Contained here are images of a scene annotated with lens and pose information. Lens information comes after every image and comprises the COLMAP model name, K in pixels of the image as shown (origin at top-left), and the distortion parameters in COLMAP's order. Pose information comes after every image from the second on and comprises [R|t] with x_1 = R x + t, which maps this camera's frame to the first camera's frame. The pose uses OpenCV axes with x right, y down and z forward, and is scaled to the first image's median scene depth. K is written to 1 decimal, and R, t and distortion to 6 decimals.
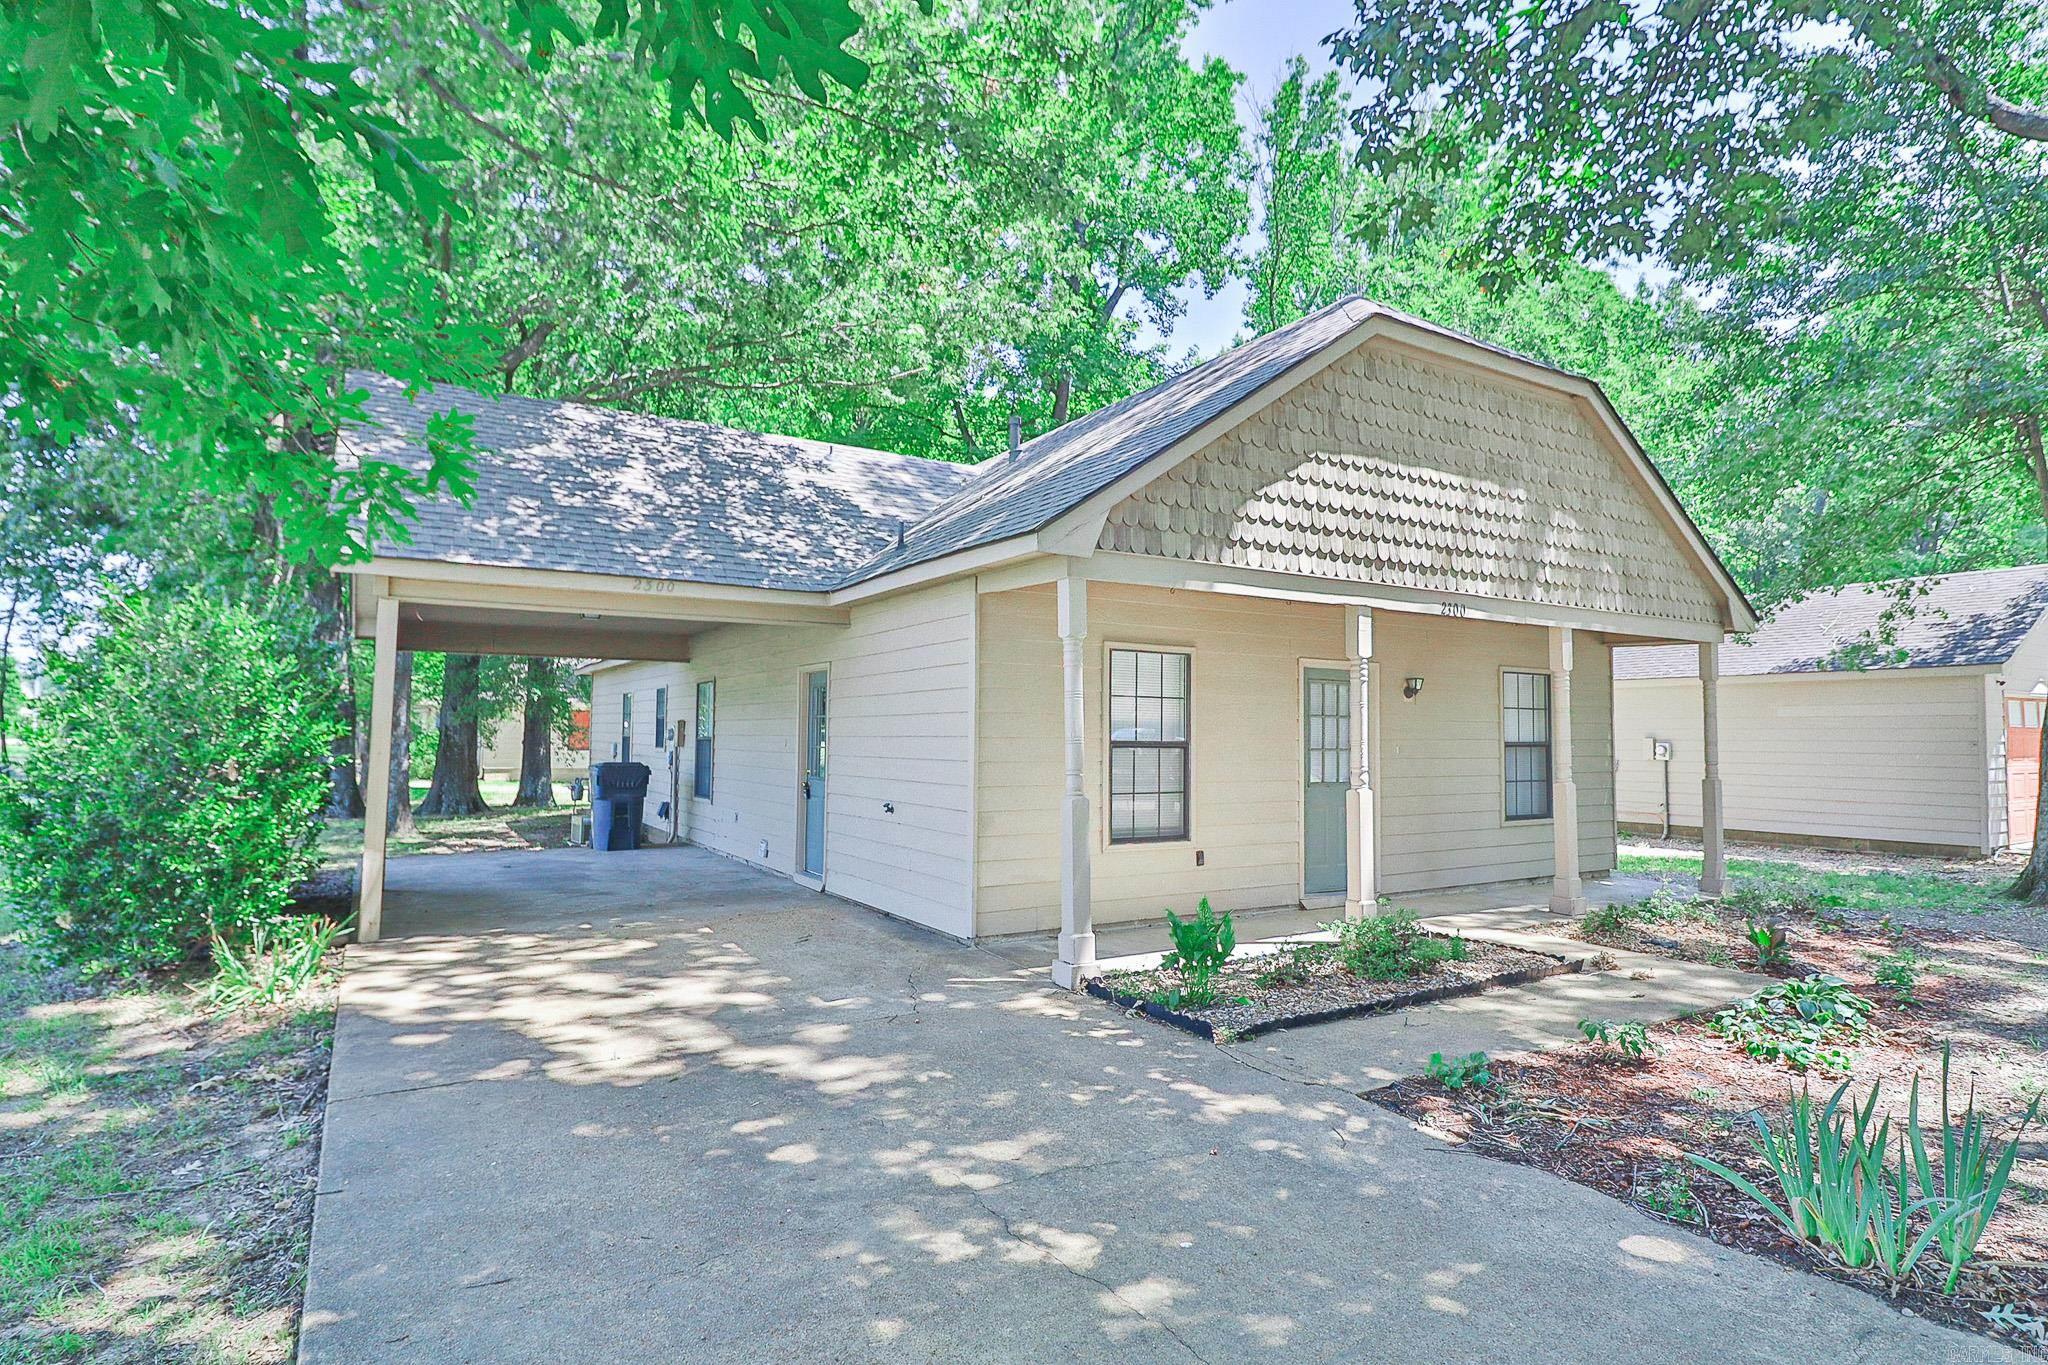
lens RADIAL K [[1065.9, 0, 1034.8], [0, 1065.9, 653.8], [0, 0, 1]] dist [-0.013585, -0.000435]
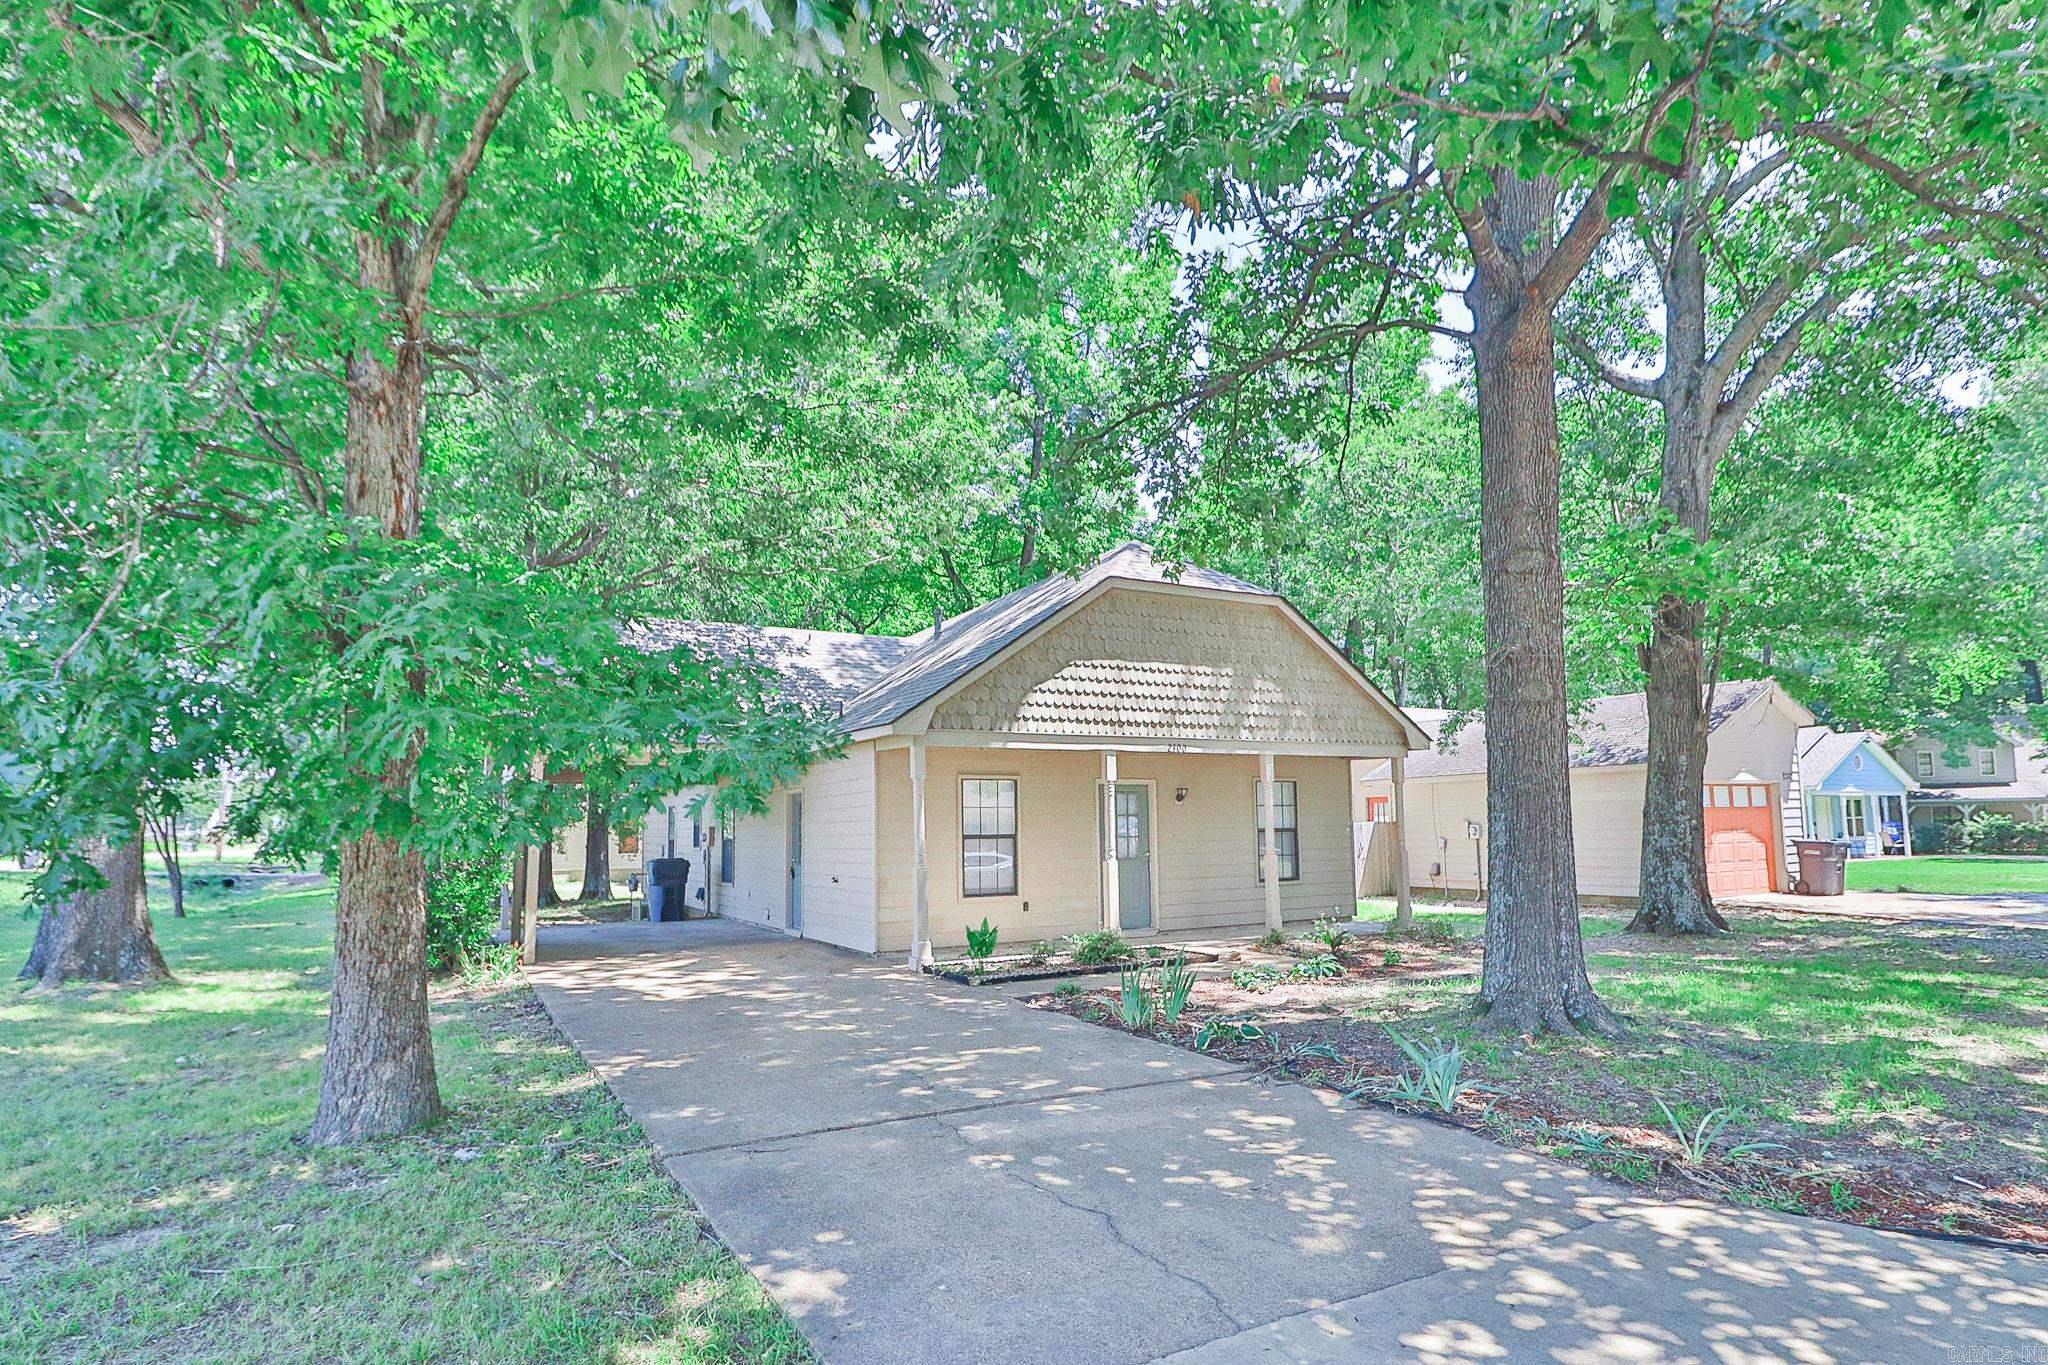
lens RADIAL K [[1071.5, 0, 1017.7], [0, 1071.5, 695.2], [0, 0, 1]] dist [0.000469, -0.009898]
pose [[0.998366, -0.031090, -0.047941, 0.238762], [0.028744, 0.998391, -0.048869, -0.050736], [0.049383, 0.047411, 0.997654, -0.657659]]
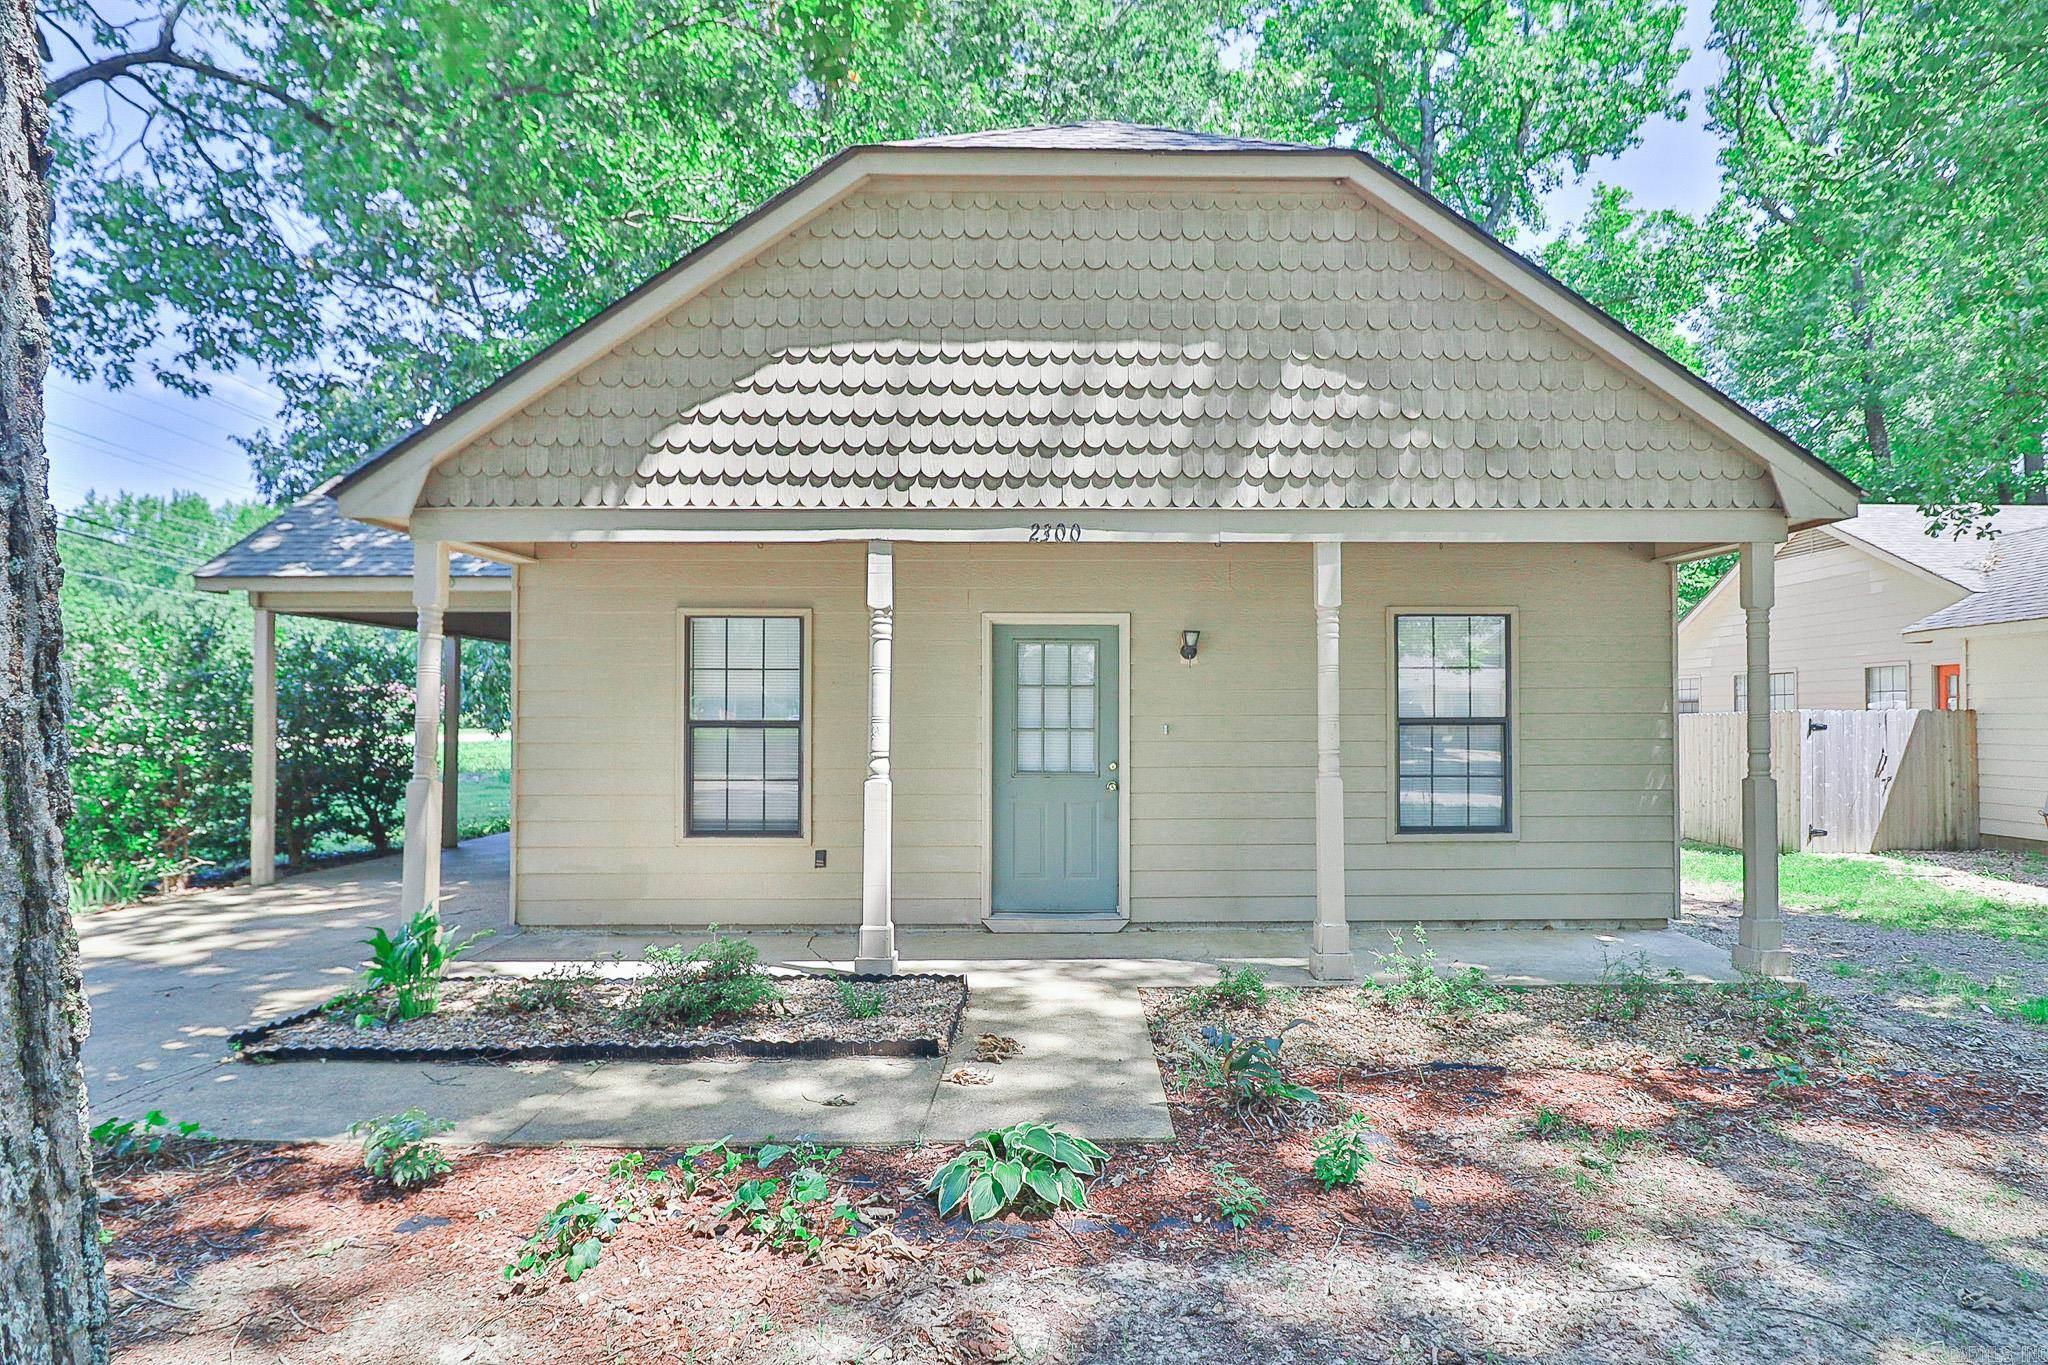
lens RADIAL K [[1056.9, 0, 1066.6], [0, 1056.9, 682.5], [0, 0, 1]] dist [-0.000782, -0.015203]
pose [[0.860022, -0.026936, -0.509546, 0.779228], [0.047851, 0.998462, 0.027983, 0.040355], [0.508008, -0.048448, 0.859989, 0.400349]]
